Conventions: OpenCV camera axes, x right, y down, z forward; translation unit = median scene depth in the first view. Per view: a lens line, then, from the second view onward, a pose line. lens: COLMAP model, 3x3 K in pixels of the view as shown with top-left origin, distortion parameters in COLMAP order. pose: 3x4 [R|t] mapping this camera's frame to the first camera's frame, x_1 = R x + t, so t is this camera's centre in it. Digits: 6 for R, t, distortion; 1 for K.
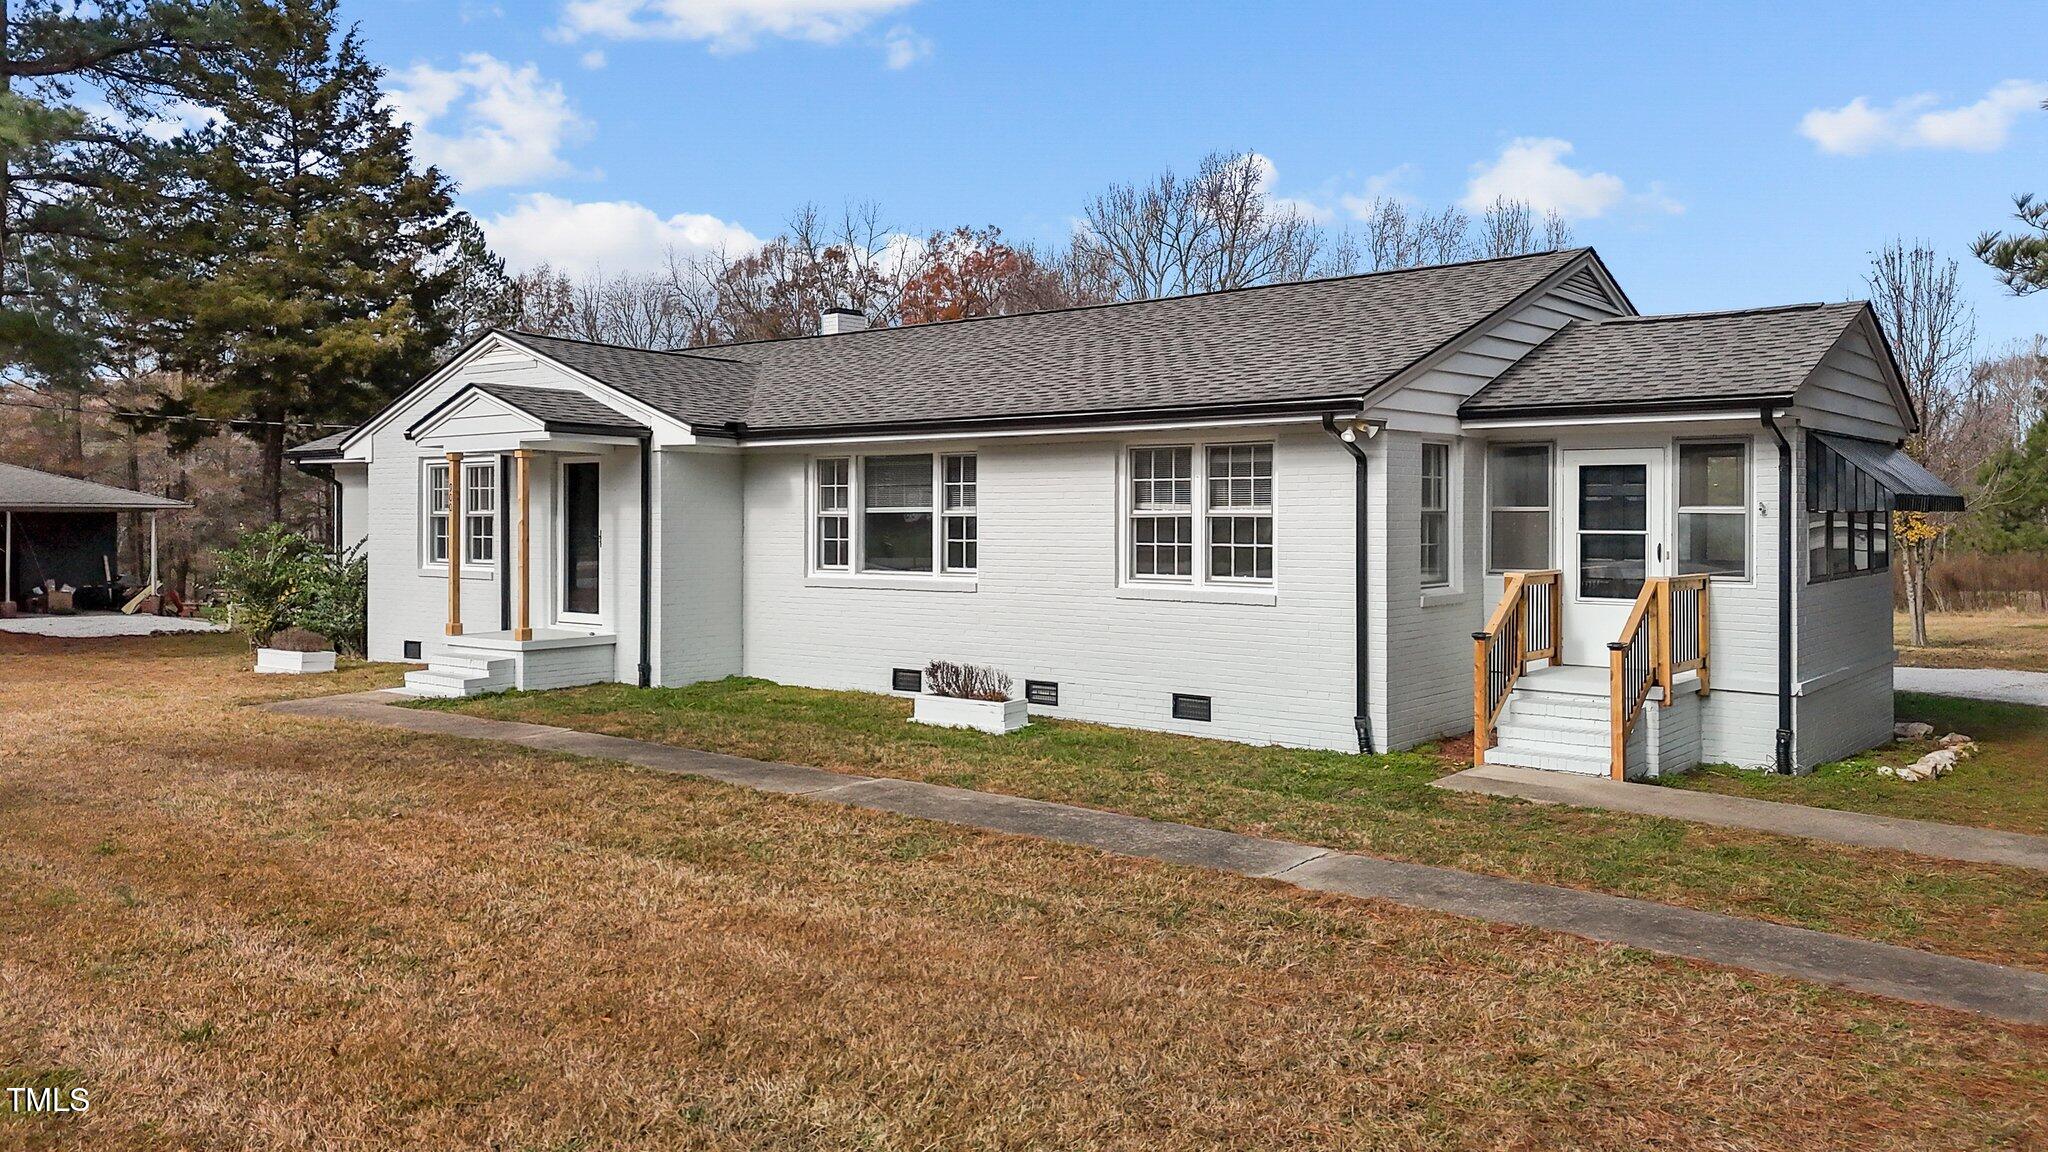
lens RADIAL K [[1526.8, 0, 1020.3], [0, 1526.8, 561.4], [0, 0, 1]] dist [0.059397, -0.037572]
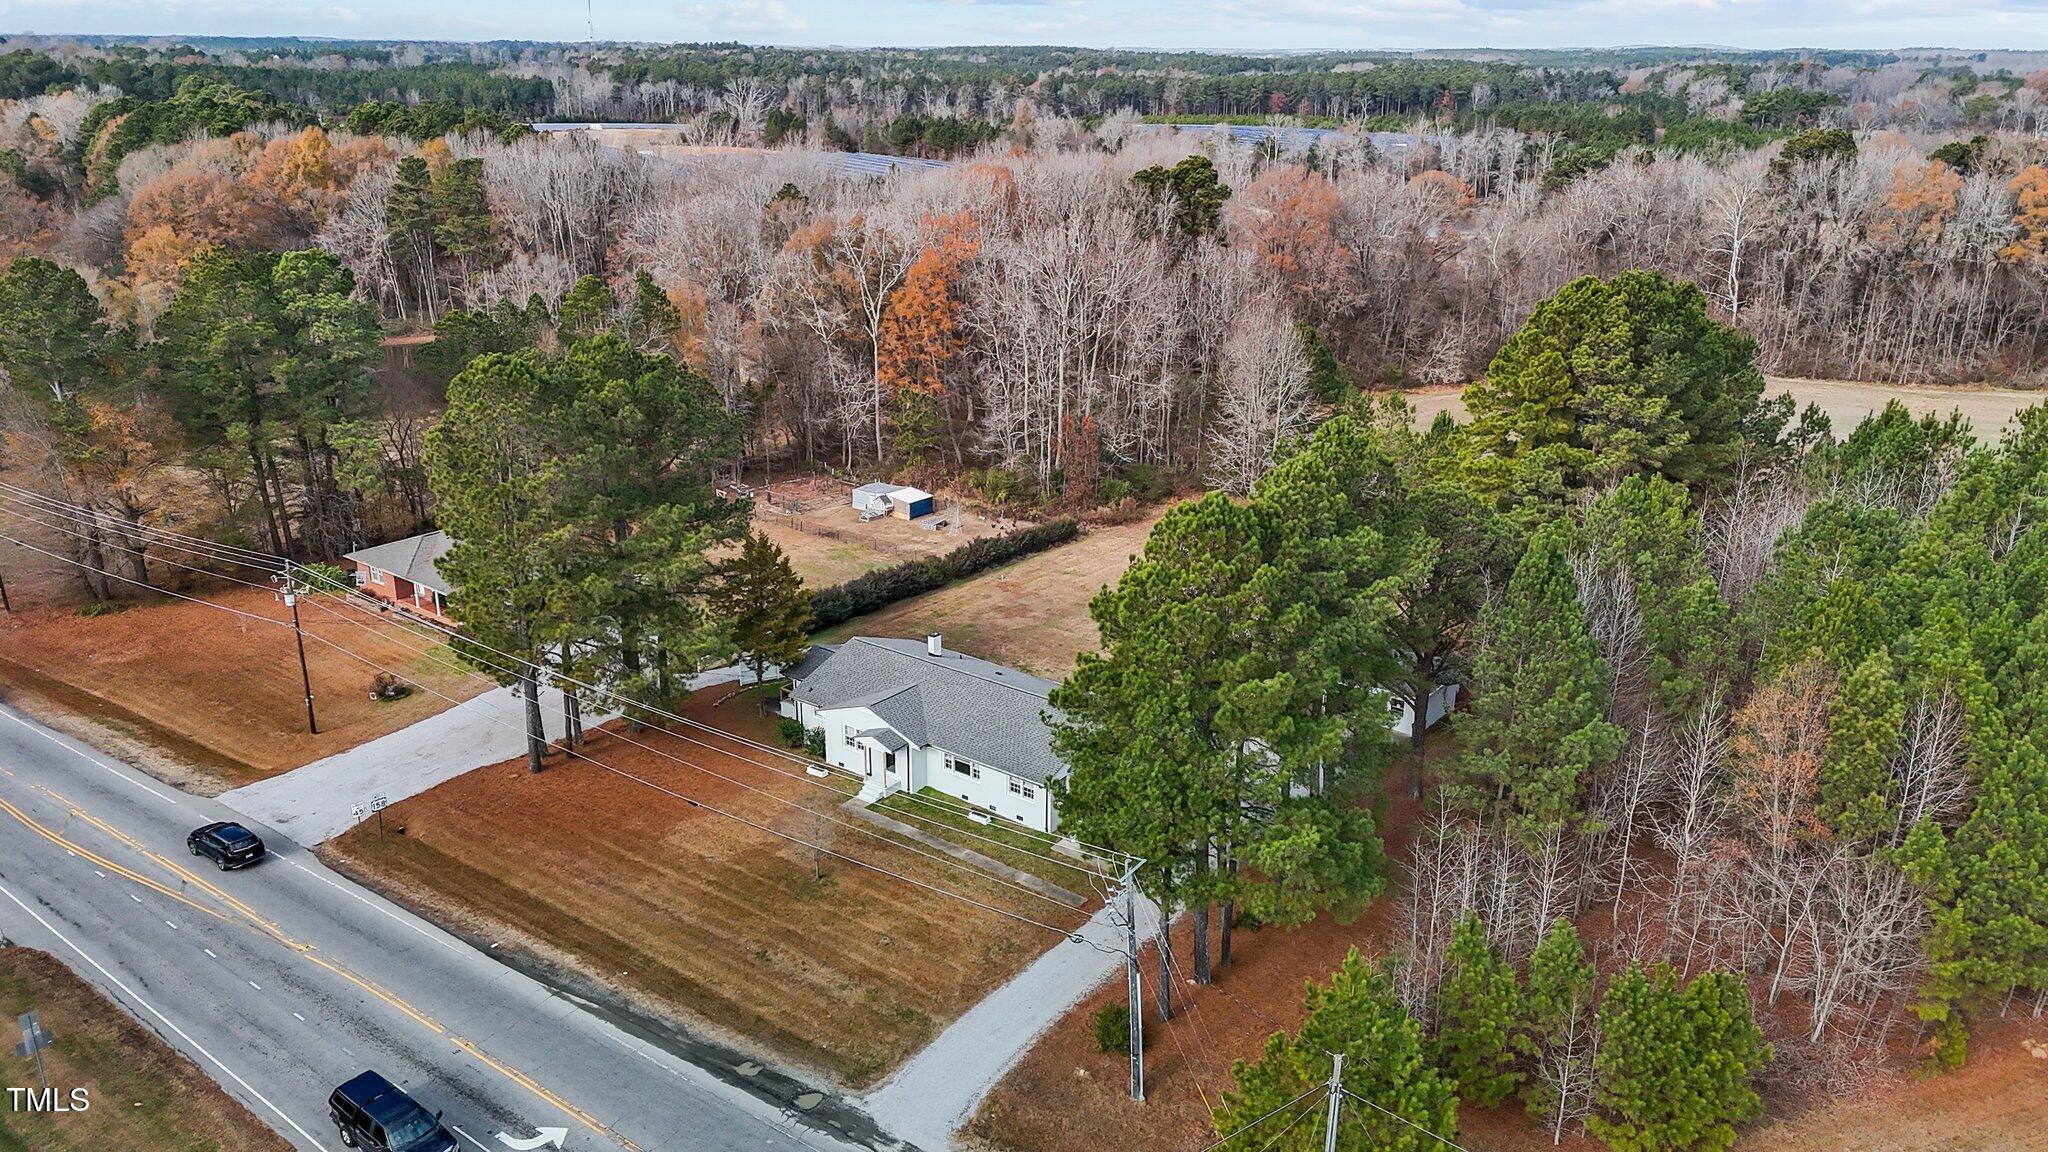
lens RADIAL K [[1526.8, 0, 1044.2], [0, 1526.8, 569.1], [0, 0, 1]] dist [0.059397, -0.037572]
pose [[0.999115, -0.013812, 0.039728, -0.006979], [0.000879, 0.951196, 0.308588, -2.034257], [-0.042051, -0.308280, 0.950366, -3.281976]]
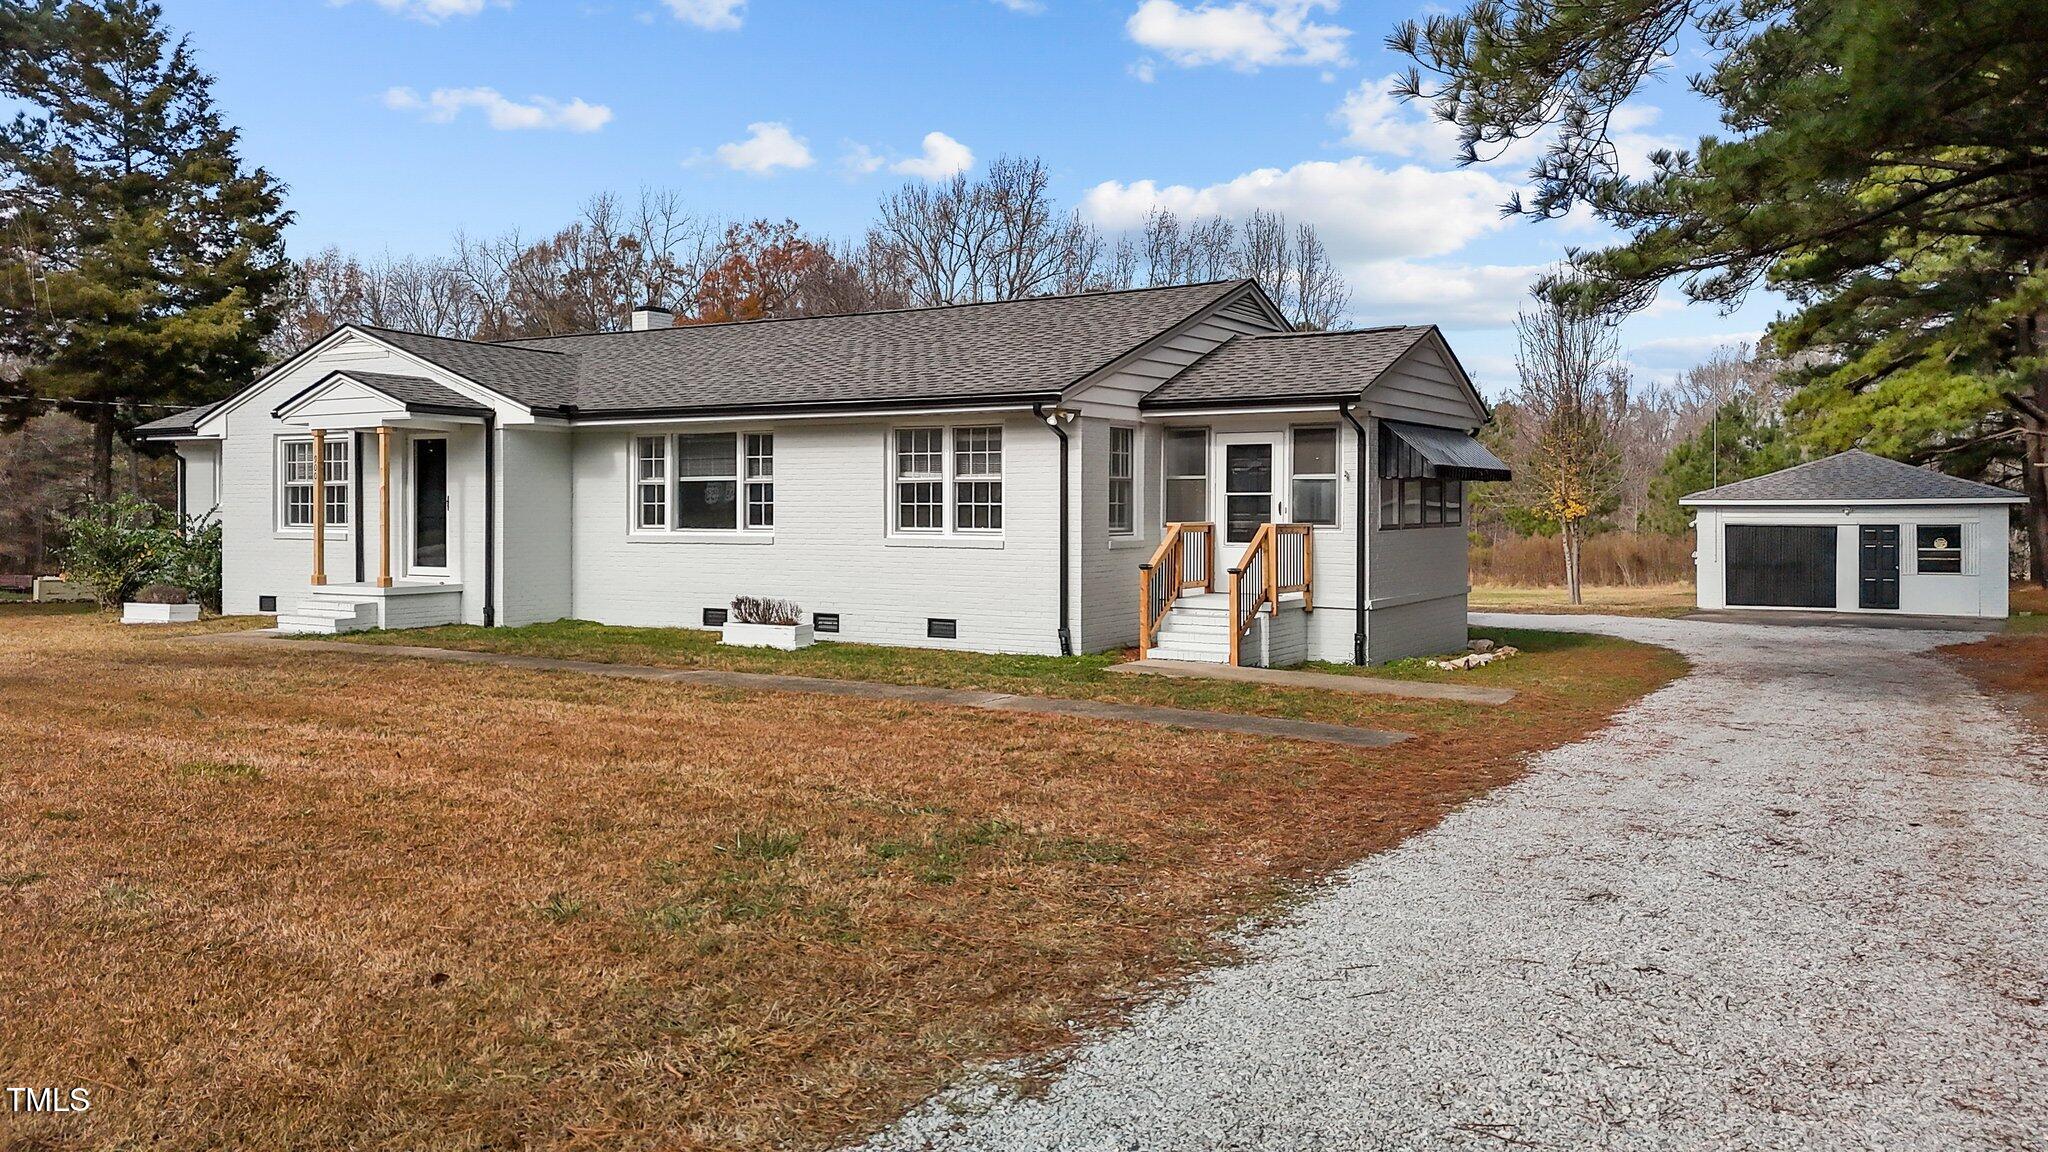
lens RADIAL K [[1526.8, 0, 1032.0], [0, 1526.8, 539.0], [0, 0, 1]] dist [0.059397, -0.037572]
pose [[0.990524, -0.001718, 0.137328, 0.008495], [0.003014, 0.999953, -0.009231, 0.025963], [-0.137305, 0.009558, 0.990483, -0.242216]]
